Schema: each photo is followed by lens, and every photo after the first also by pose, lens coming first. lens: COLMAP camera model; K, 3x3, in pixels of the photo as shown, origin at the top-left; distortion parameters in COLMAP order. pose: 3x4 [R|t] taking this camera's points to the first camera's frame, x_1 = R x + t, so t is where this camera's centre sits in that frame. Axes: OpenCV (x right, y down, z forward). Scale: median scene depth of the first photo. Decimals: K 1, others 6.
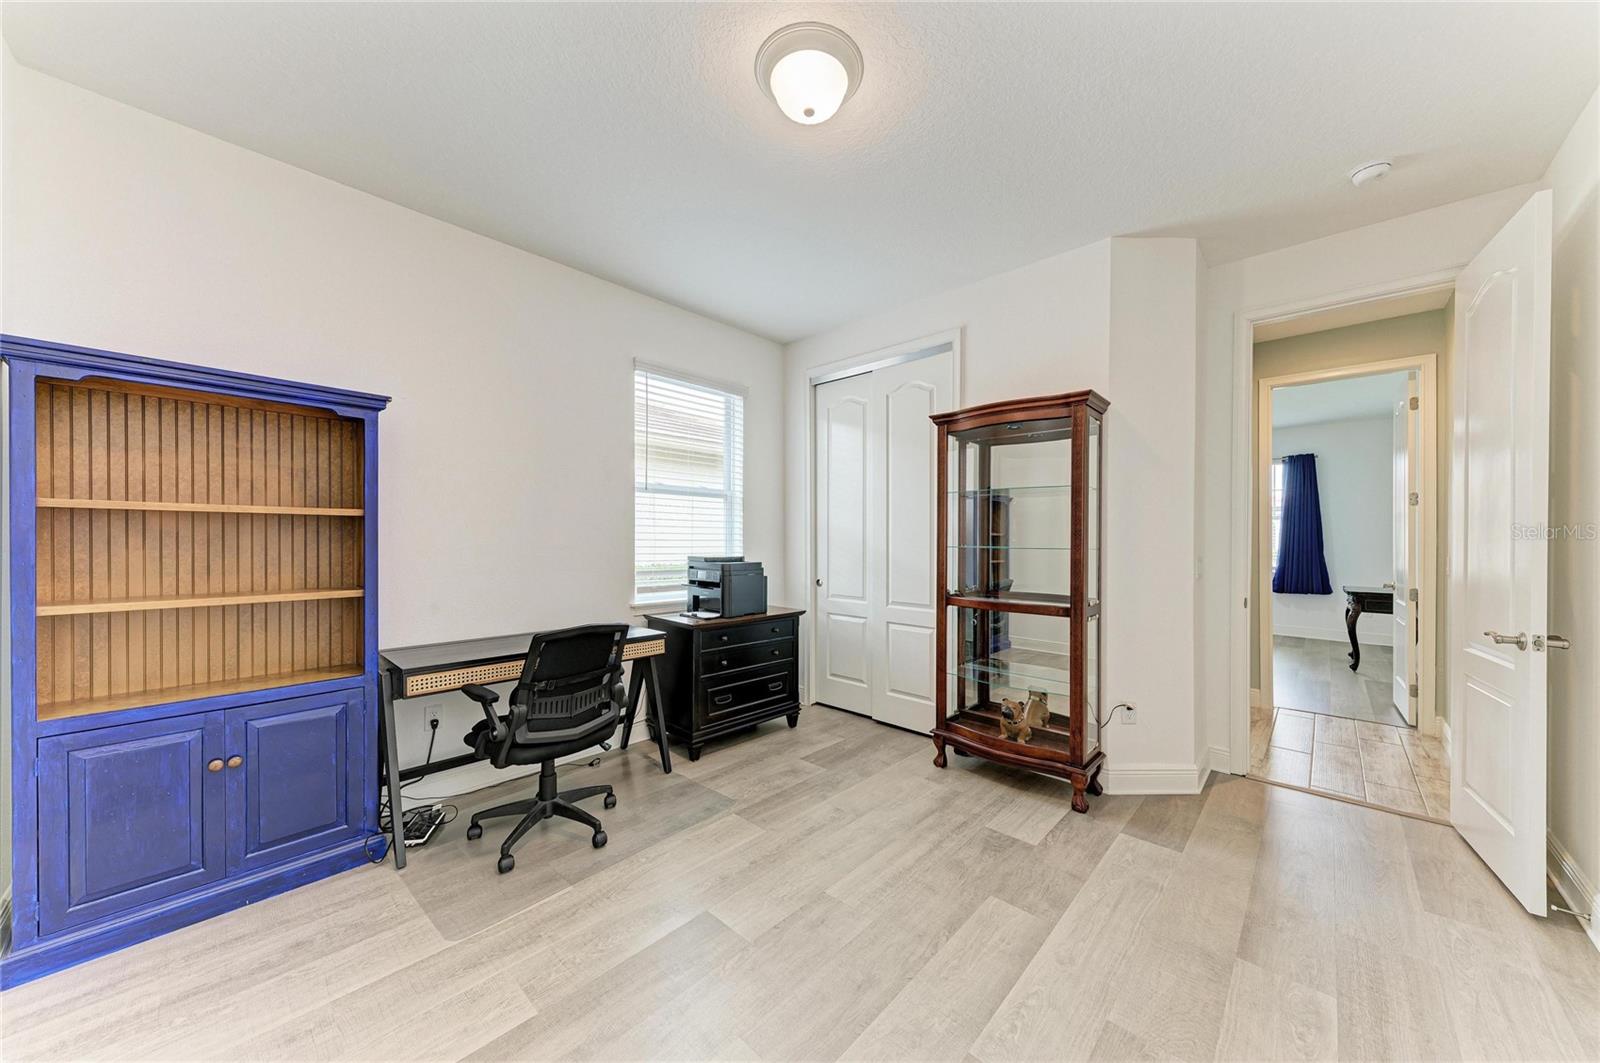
lens RADIAL K [[552.4, 0, 803.6], [0, 552.4, 538.9], [0, 0, 1]] dist [0.011719, -0.000249]
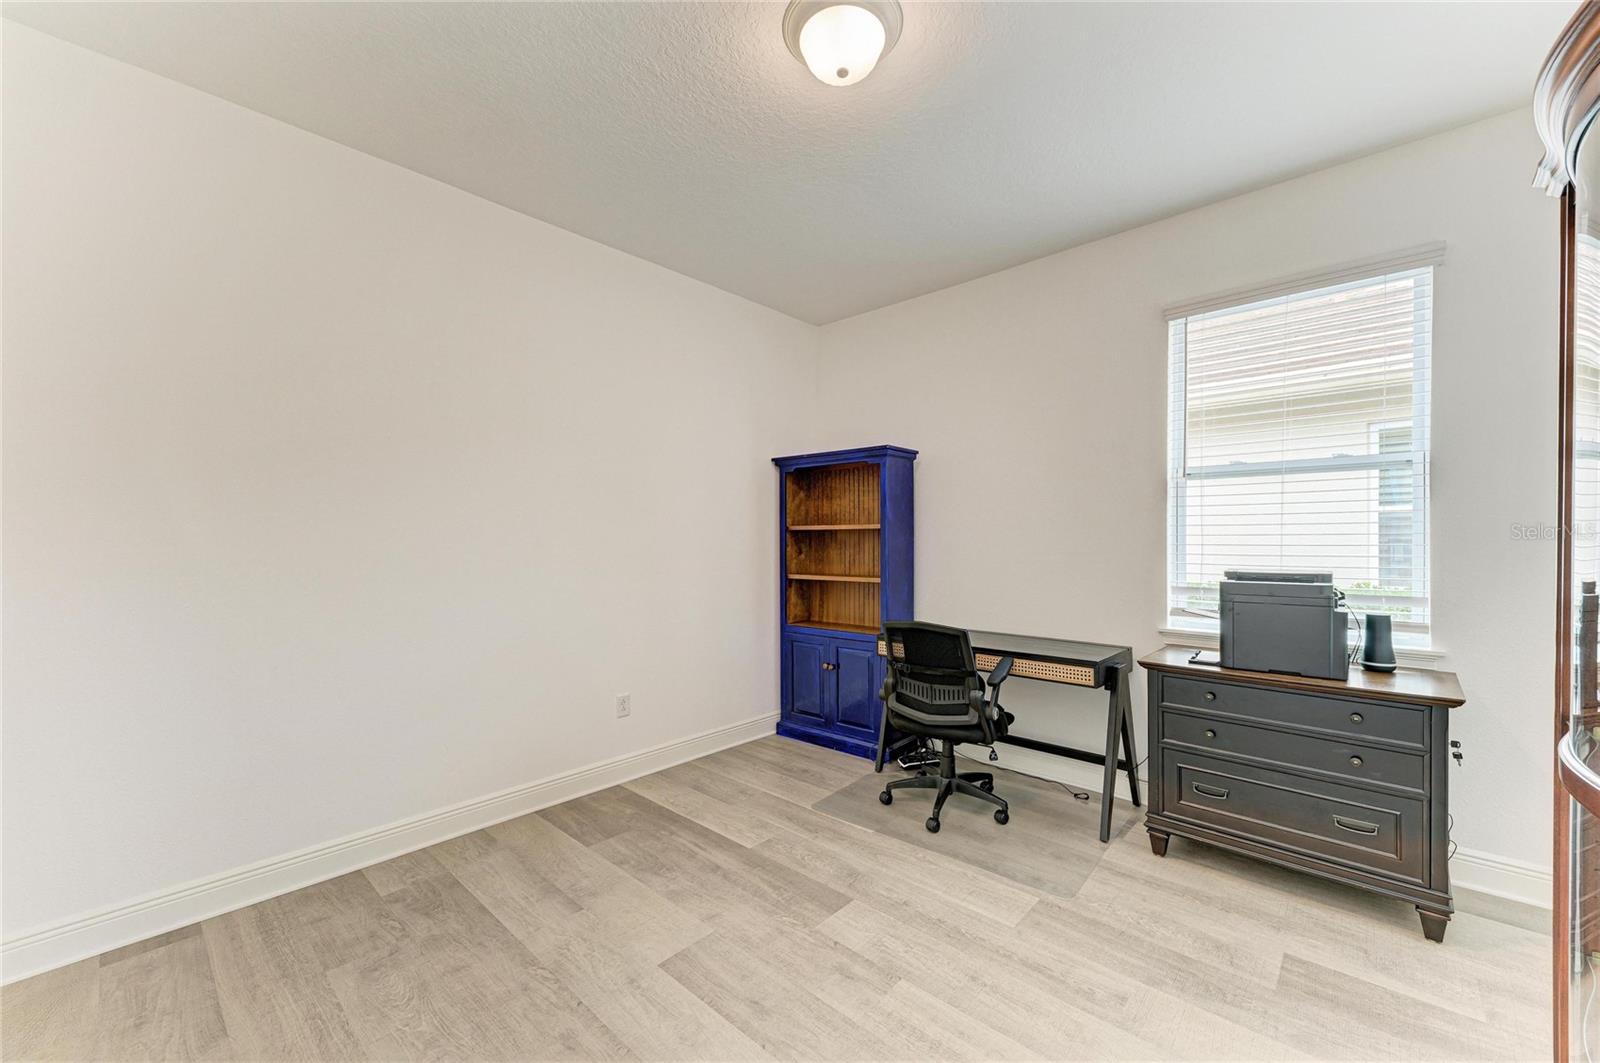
lens RADIAL K [[632.1, 0, 821.1], [0, 632.1, 549.3], [0, 0, 1]] dist [0.016808, -0.003195]
pose [[0.023968, 0.007419, -0.999685, 0.715893], [0.002190, 0.999970, 0.007473, 0.000662], [0.999710, -0.002369, 0.023951, 0.642285]]
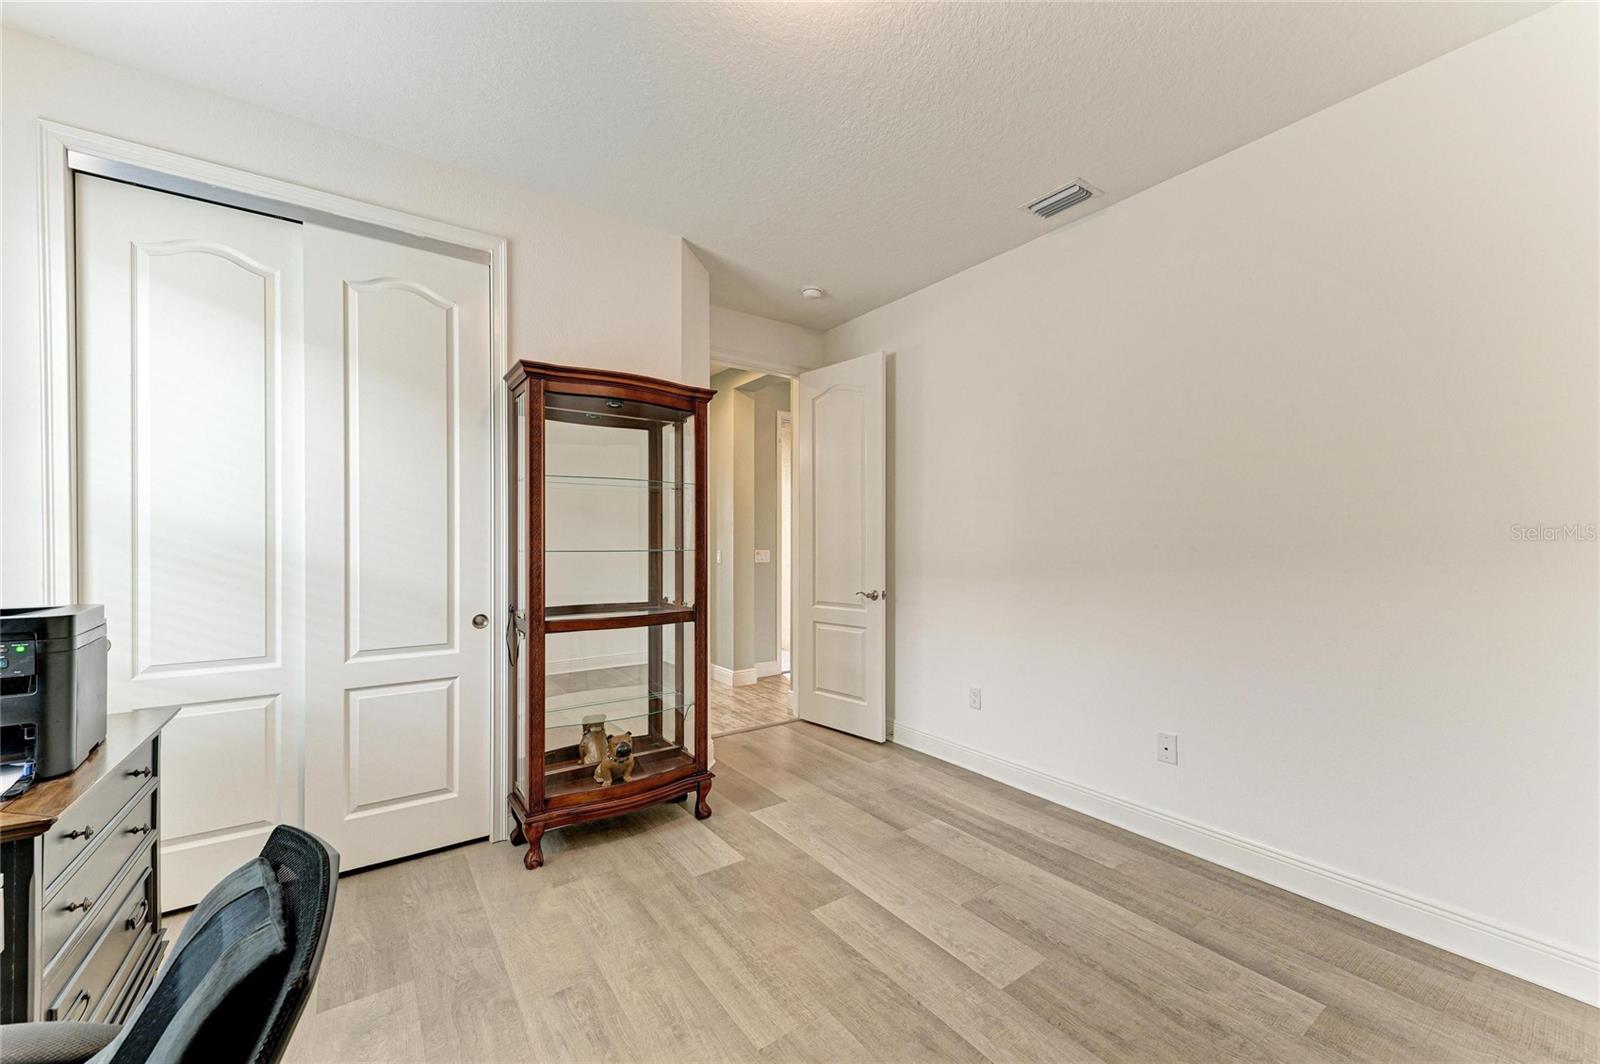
lens RADIAL K [[632.1, 0, 811.3], [0, 632.1, 537.9], [0, 0, 1]] dist [0.016808, -0.003195]
pose [[0.188203, -0.000891, 0.982130, -0.547043], [0.002168, 0.999998, 0.000492, -0.002968], [-0.982128, 0.002036, 0.188205, 0.585246]]
